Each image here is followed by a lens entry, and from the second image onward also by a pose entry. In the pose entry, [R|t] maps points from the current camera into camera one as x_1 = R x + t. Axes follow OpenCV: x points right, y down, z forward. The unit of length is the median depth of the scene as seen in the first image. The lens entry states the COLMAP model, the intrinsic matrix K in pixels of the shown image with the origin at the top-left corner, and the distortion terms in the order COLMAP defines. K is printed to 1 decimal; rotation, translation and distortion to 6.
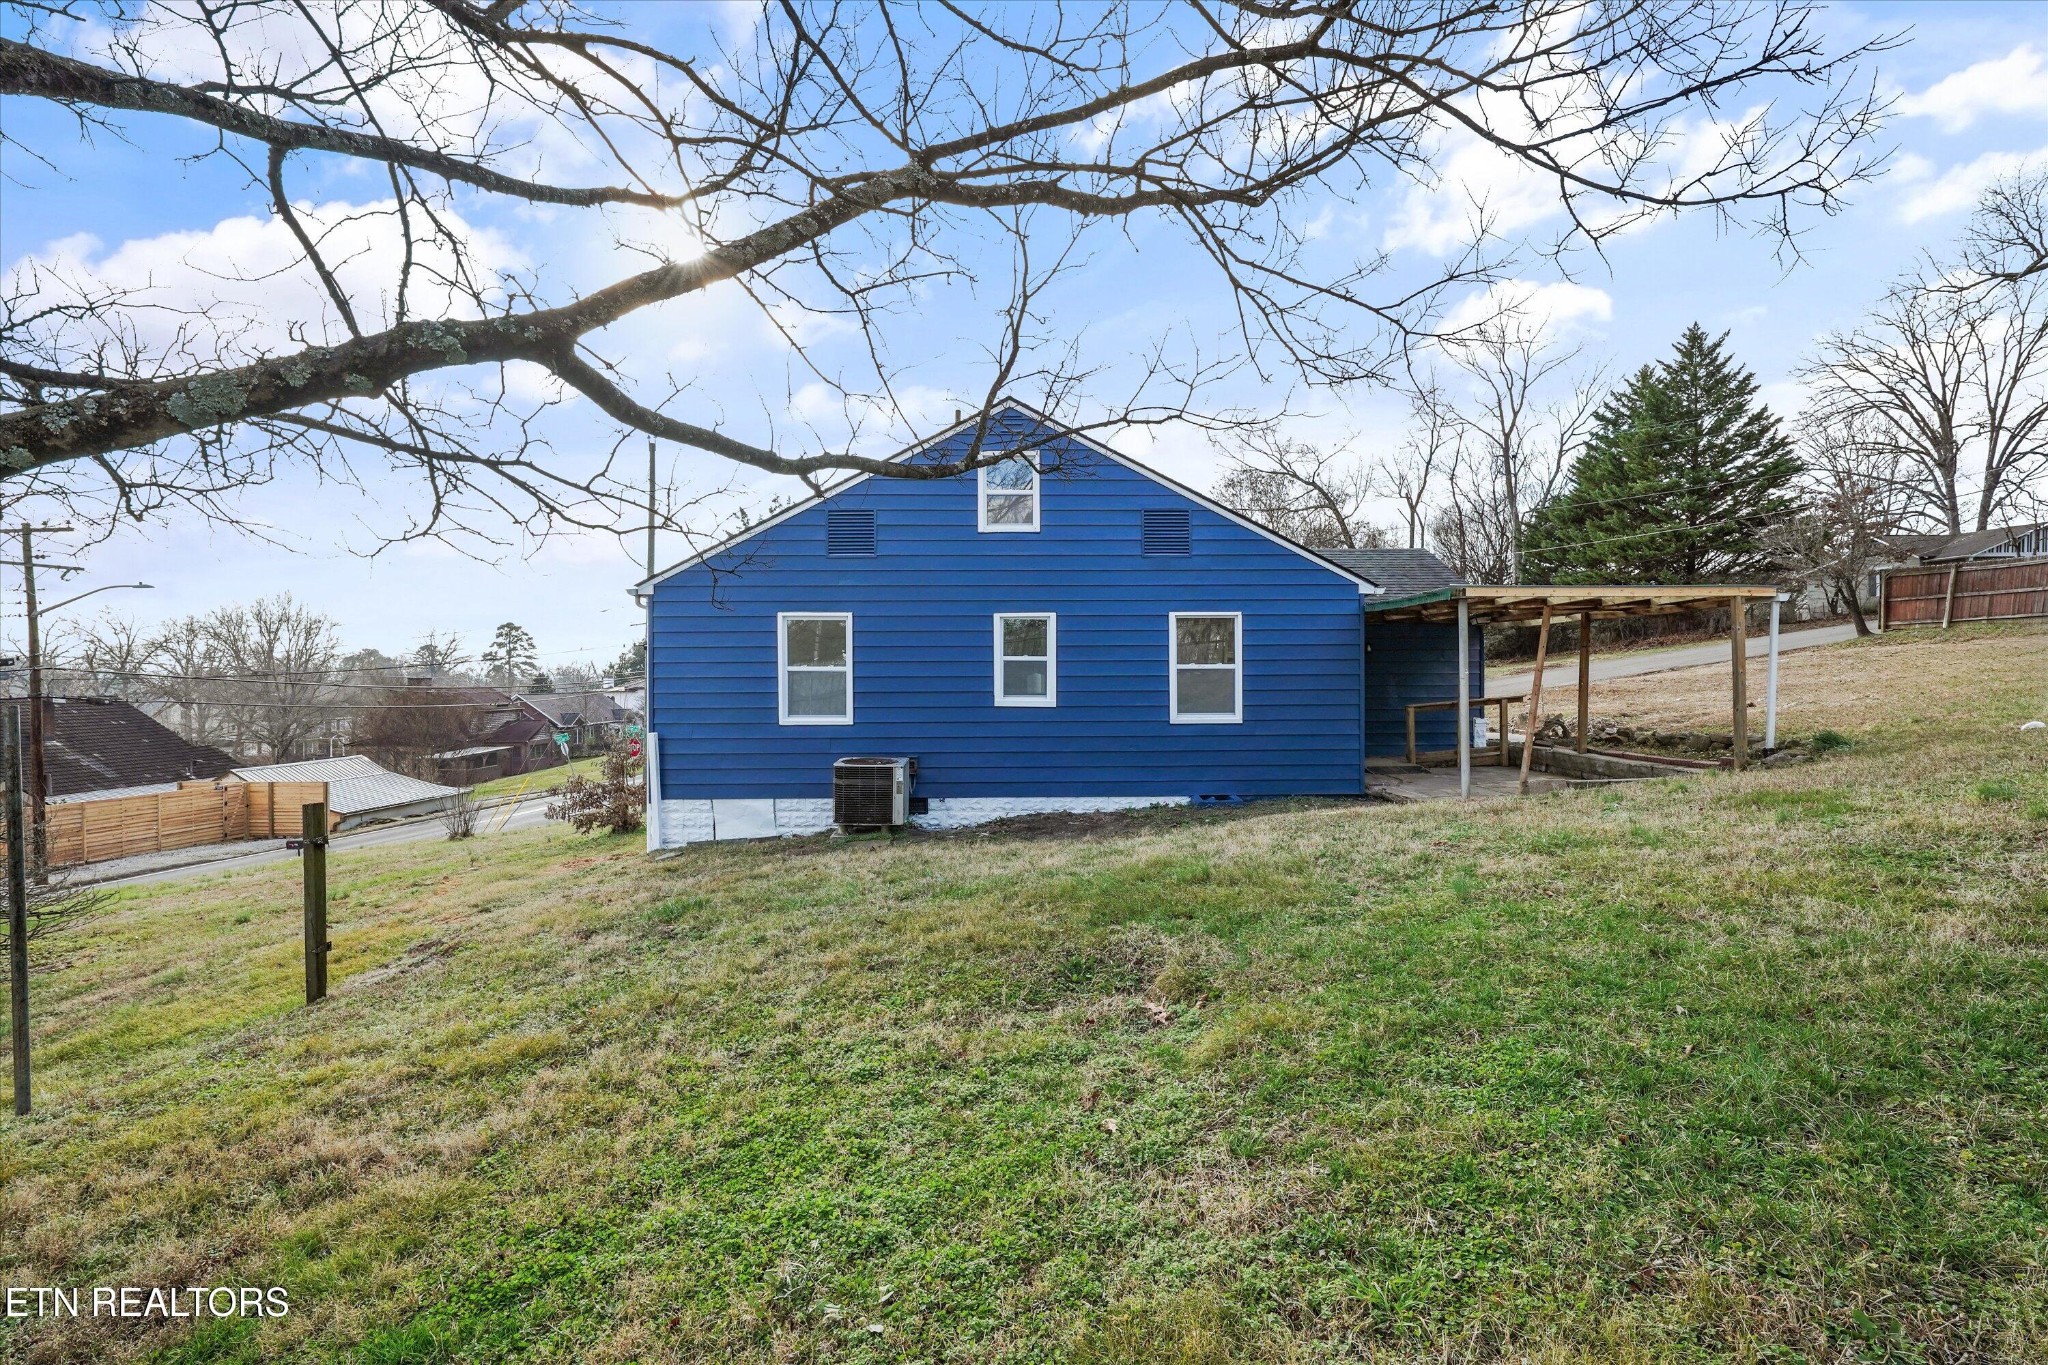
lens RADIAL K [[813.3, 0, 1019.0], [0, 813.3, 665.6], [0, 0, 1]] dist [-0.020876, 0.006690]
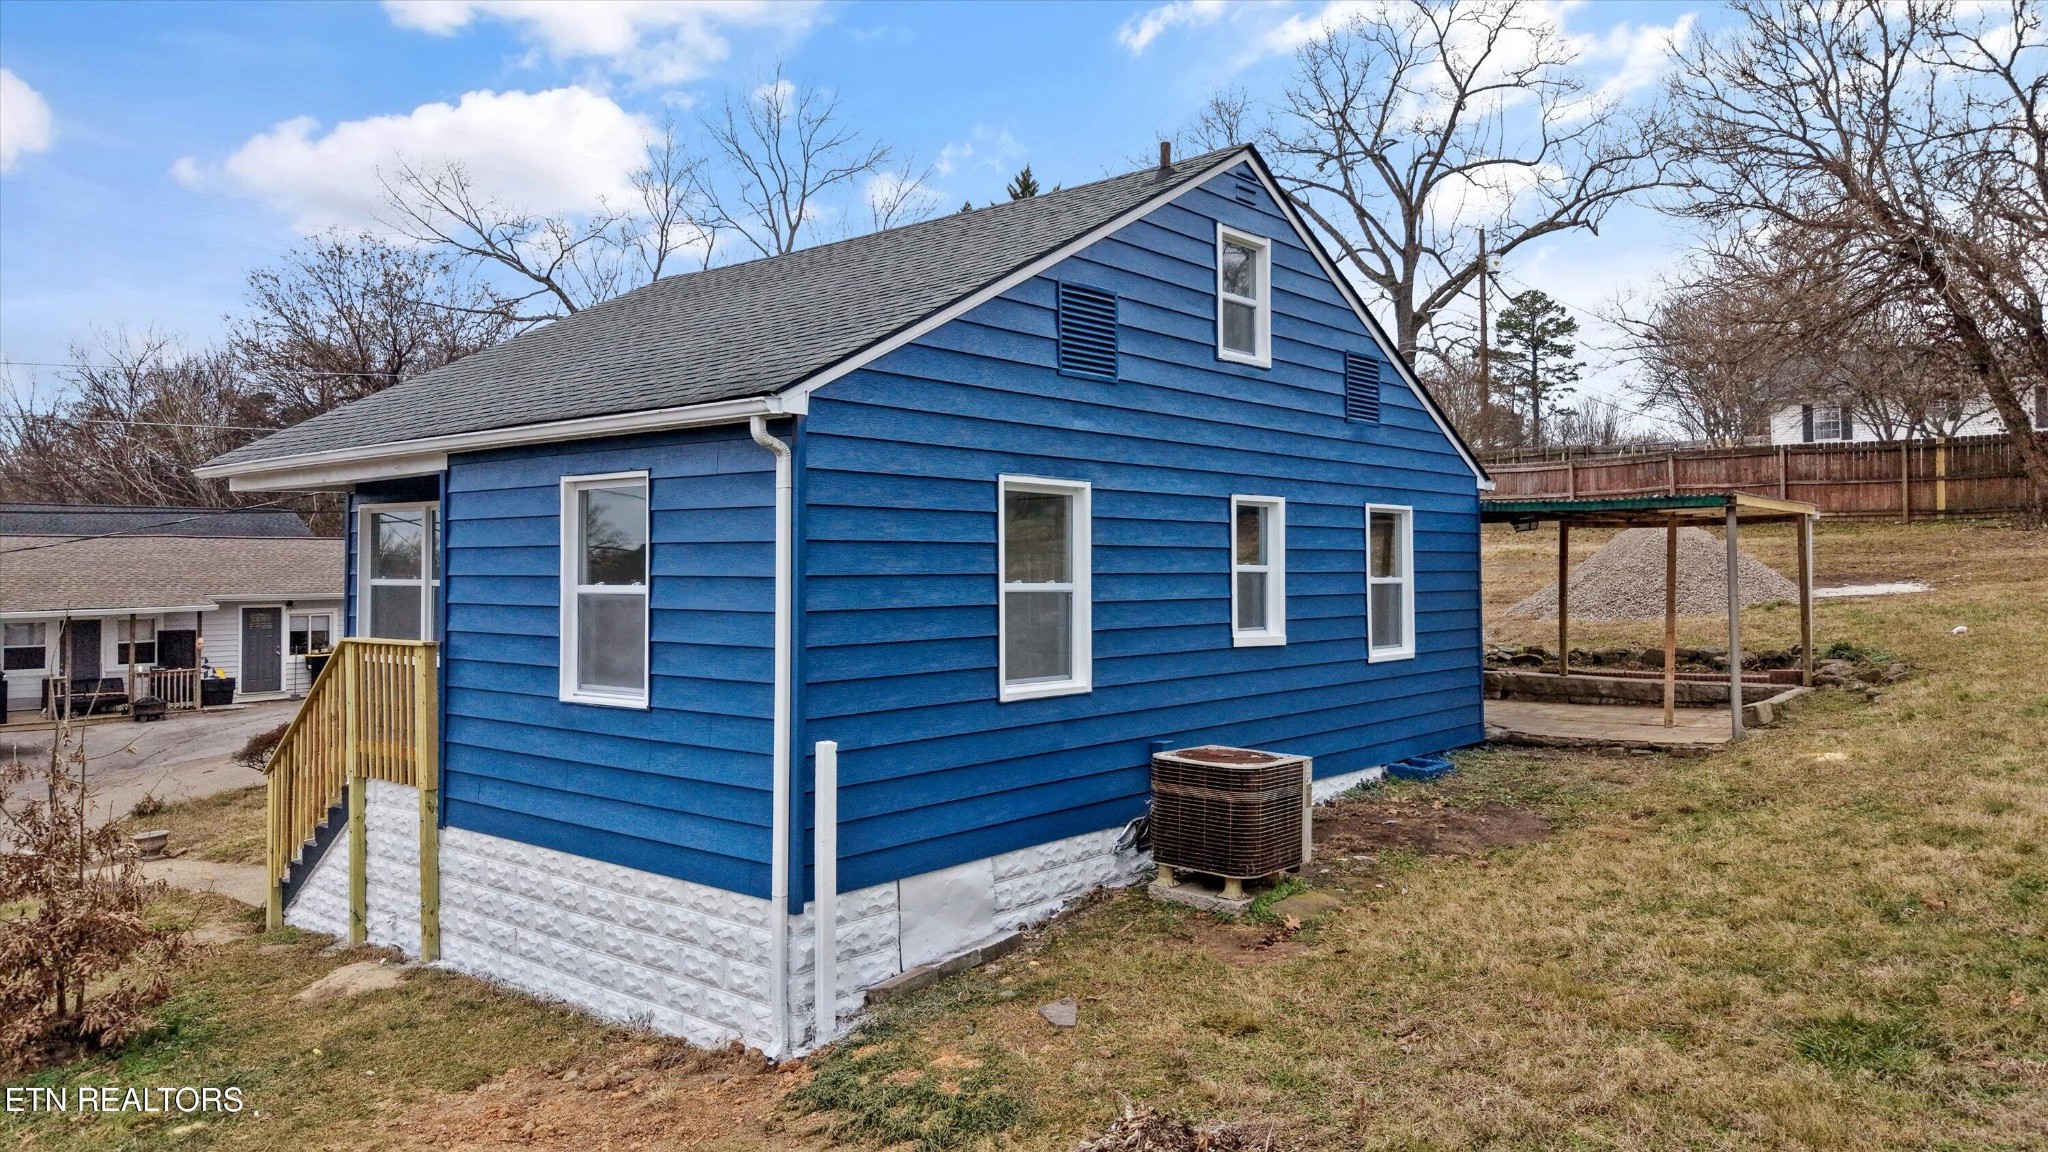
lens RADIAL K [[1380.5, 0, 1022.6], [0, 1380.5, 540.4], [0, 0, 1]] dist [0.039032, 0.000383]
pose [[0.665670, 0.017846, 0.746033, -0.898187], [0.013099, 0.999281, -0.035592, 0.004994], [-0.746132, 0.033465, 0.664957, 0.430118]]
